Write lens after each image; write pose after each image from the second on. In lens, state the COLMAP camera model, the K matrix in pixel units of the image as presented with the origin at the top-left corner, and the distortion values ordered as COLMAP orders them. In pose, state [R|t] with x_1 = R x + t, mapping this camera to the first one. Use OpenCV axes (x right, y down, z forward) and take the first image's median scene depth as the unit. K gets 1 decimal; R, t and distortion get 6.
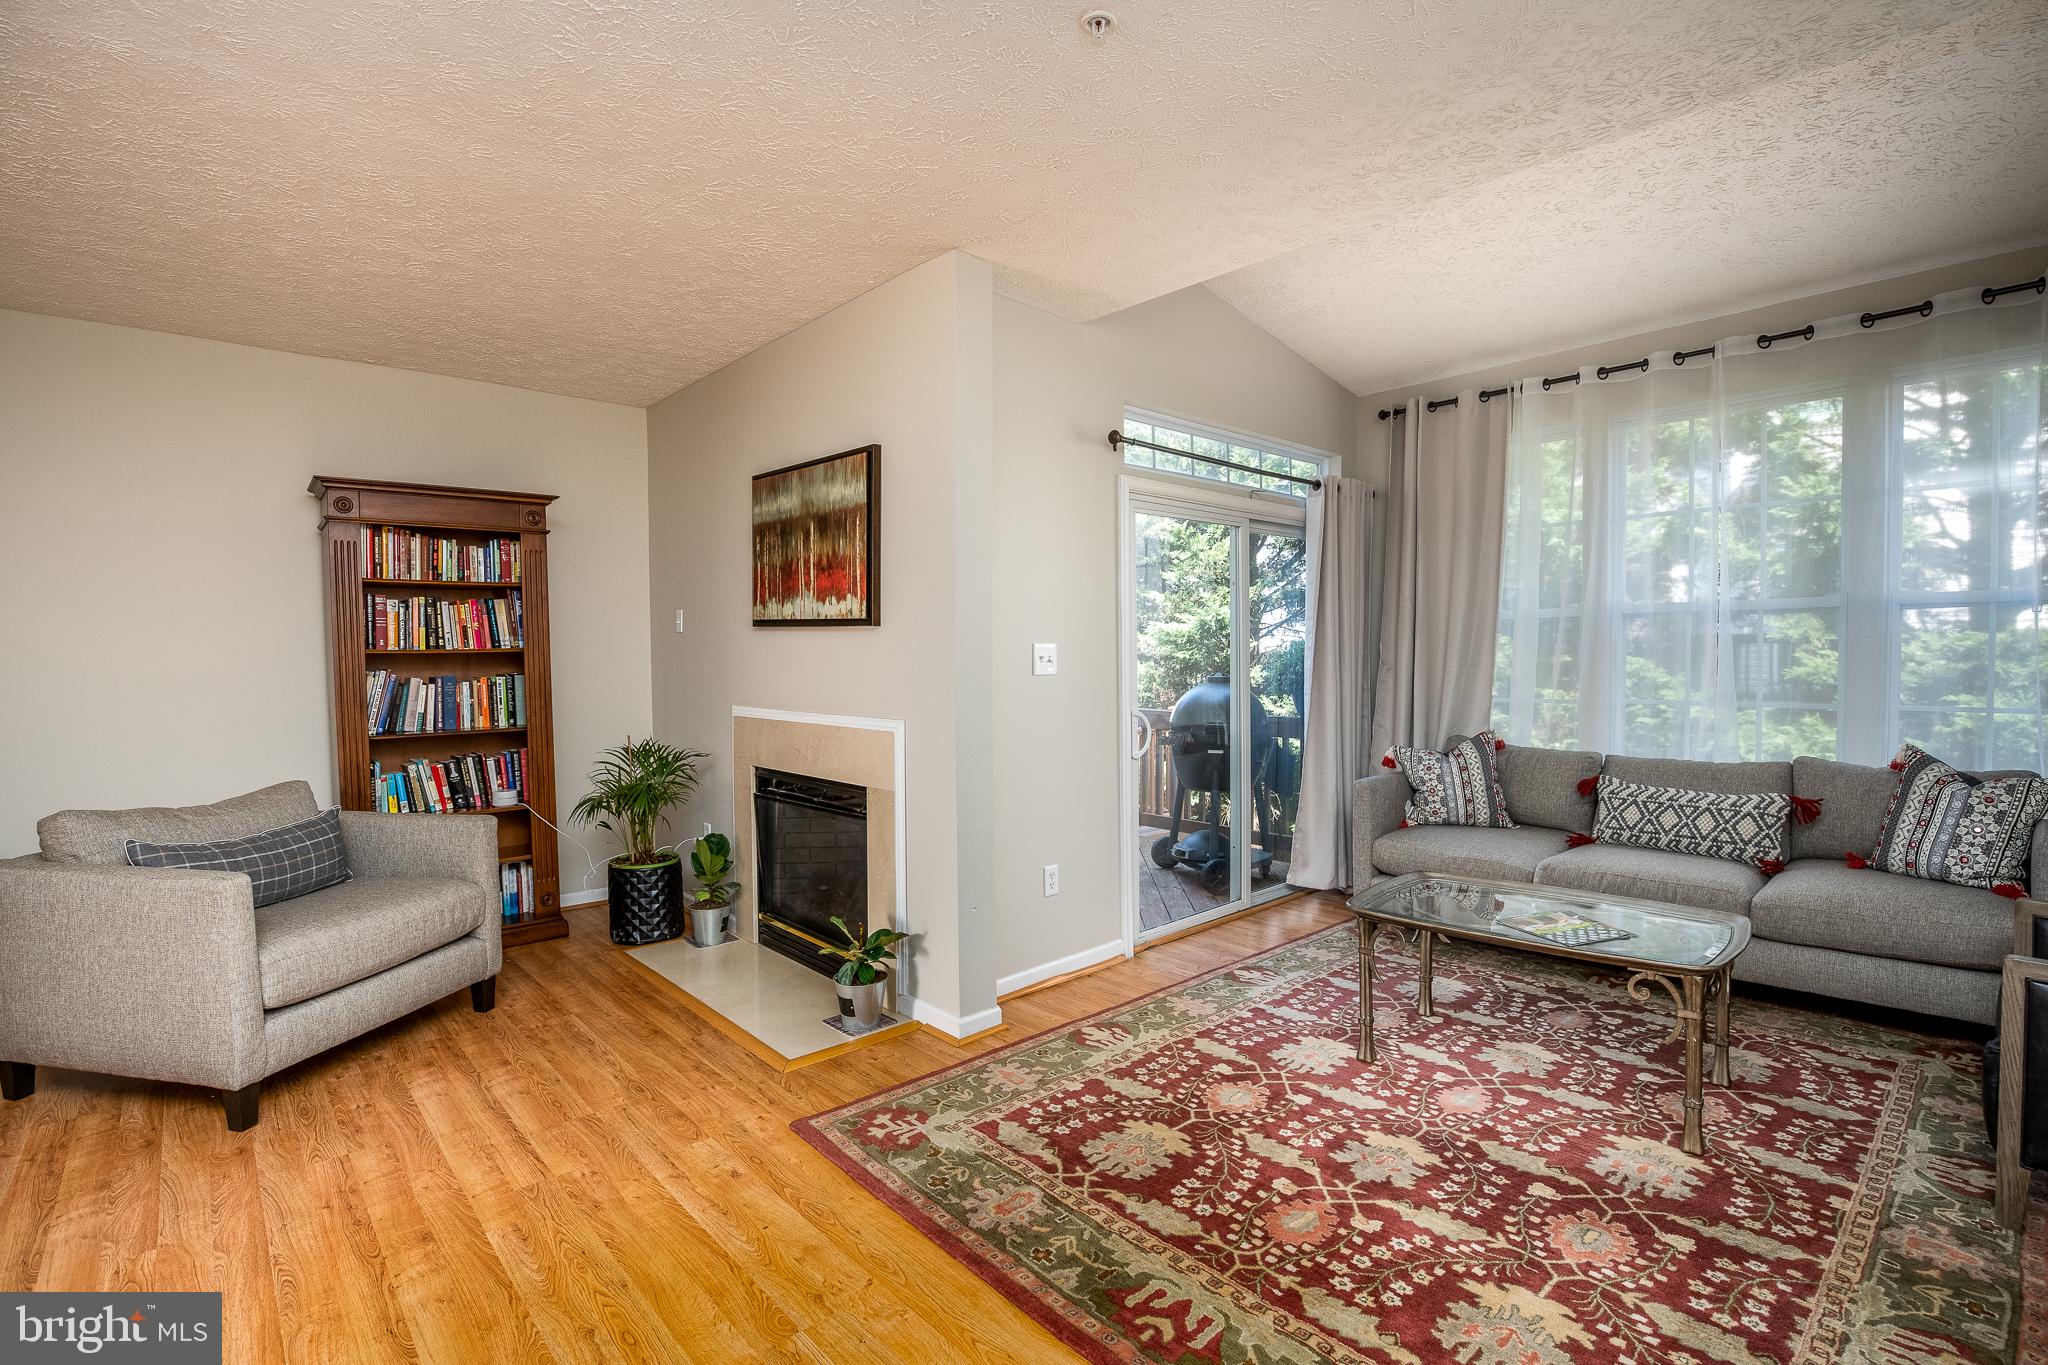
lens RADIAL K [[948.6, 0, 1030.1], [0, 948.6, 678.0], [0, 0, 1]] dist [-0.017219, -0.000104]
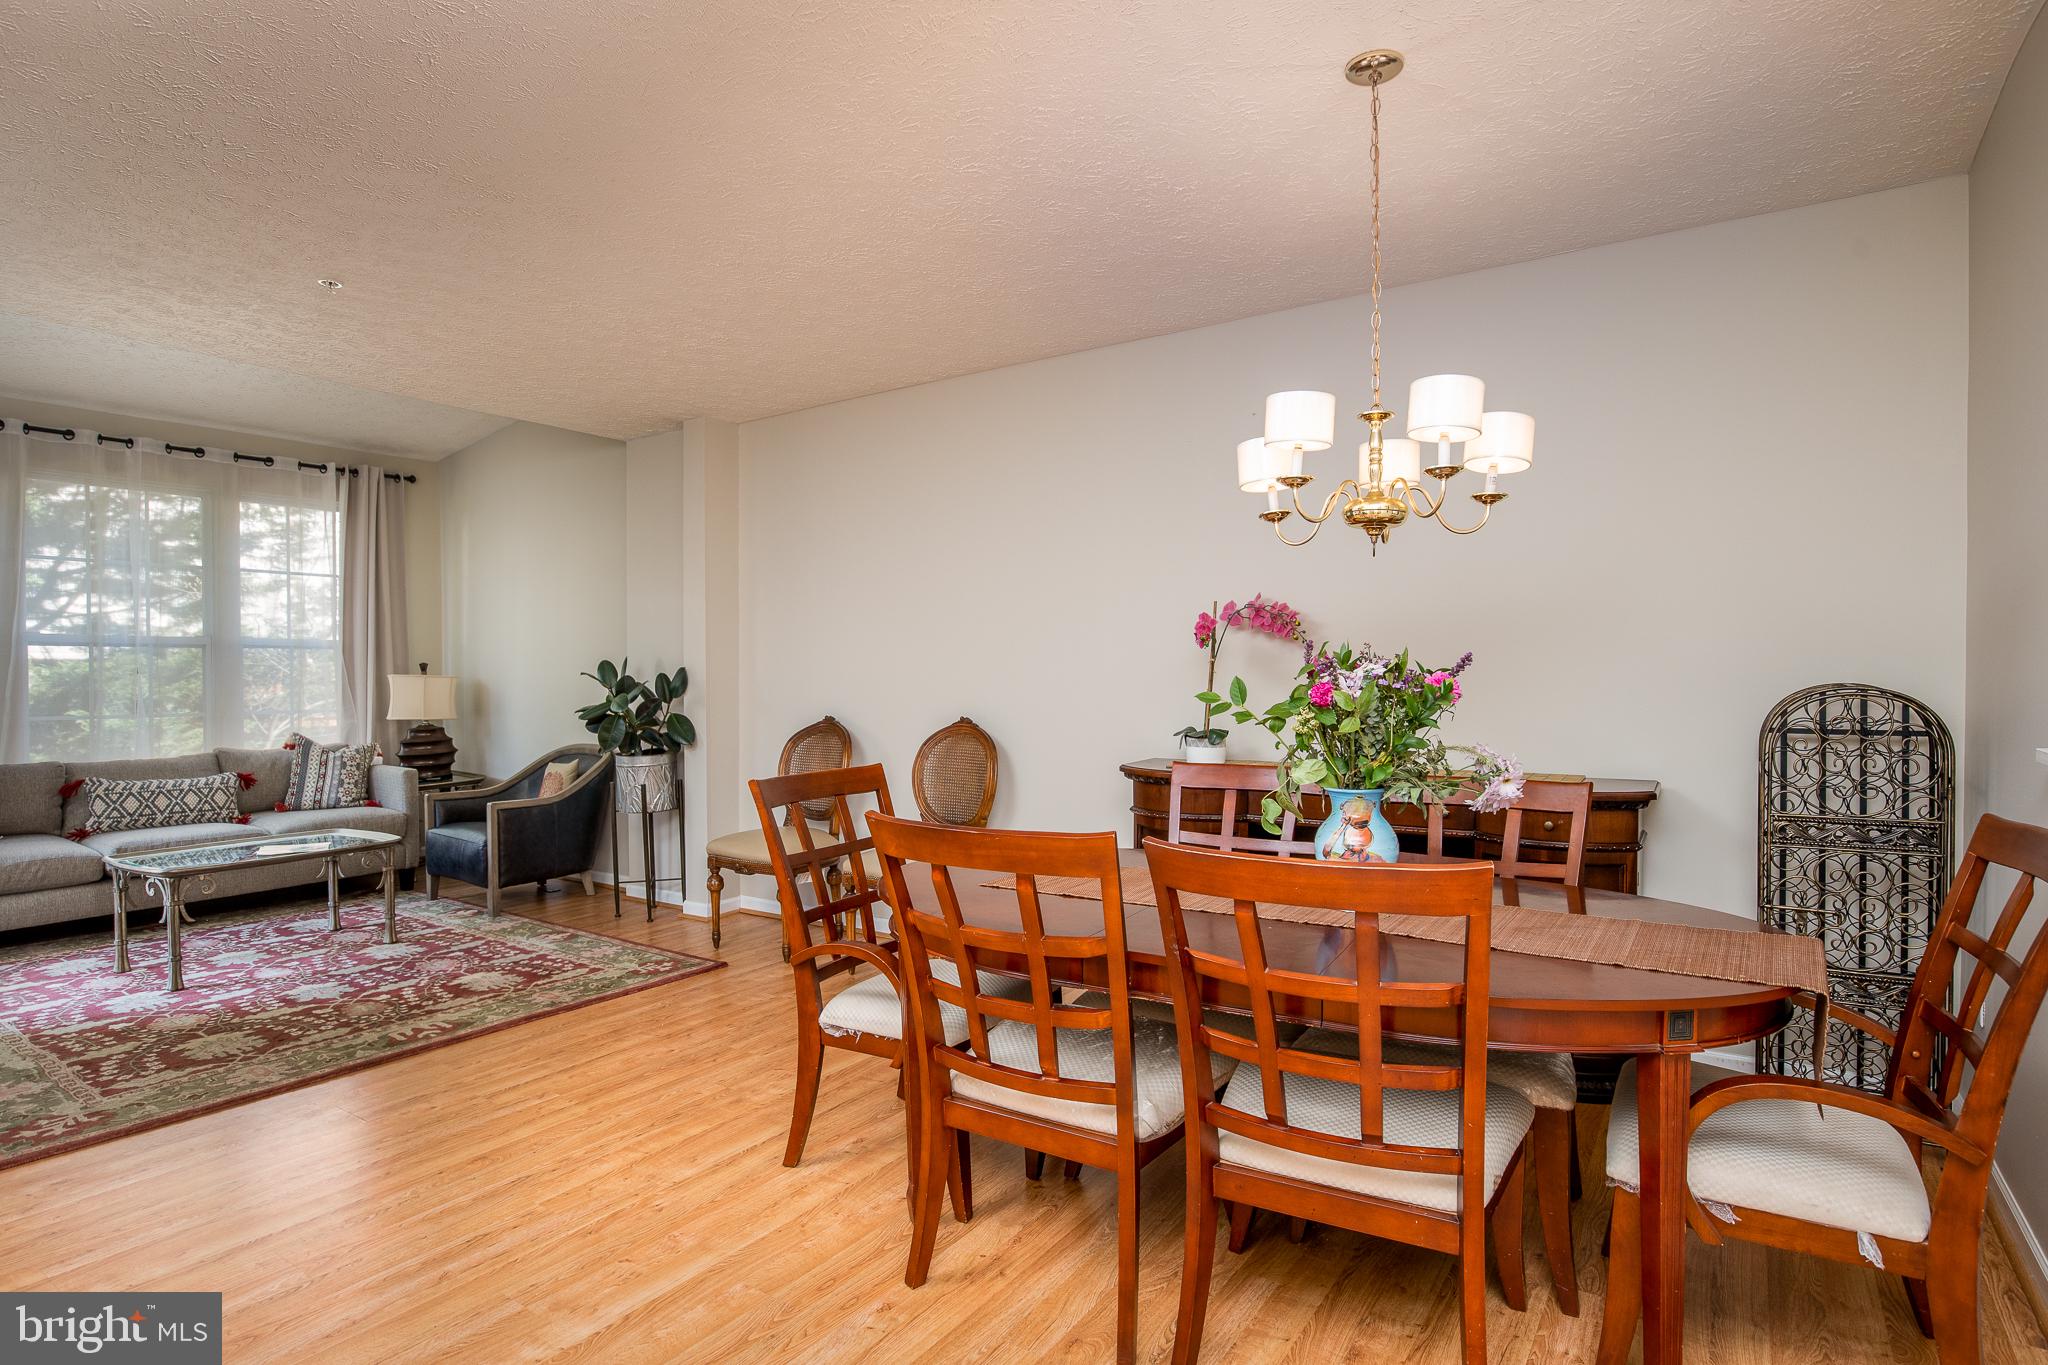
lens RADIAL K [[1072.8, 0, 1028.5], [0, 1072.8, 684.7], [0, 0, 1]] dist [-0.000885, -0.000353]
pose [[-0.212911, -0.006333, 0.977051, -1.543383], [0.021693, 0.999702, 0.011207, -0.008610], [-0.976831, 0.023581, -0.212710, 0.178247]]
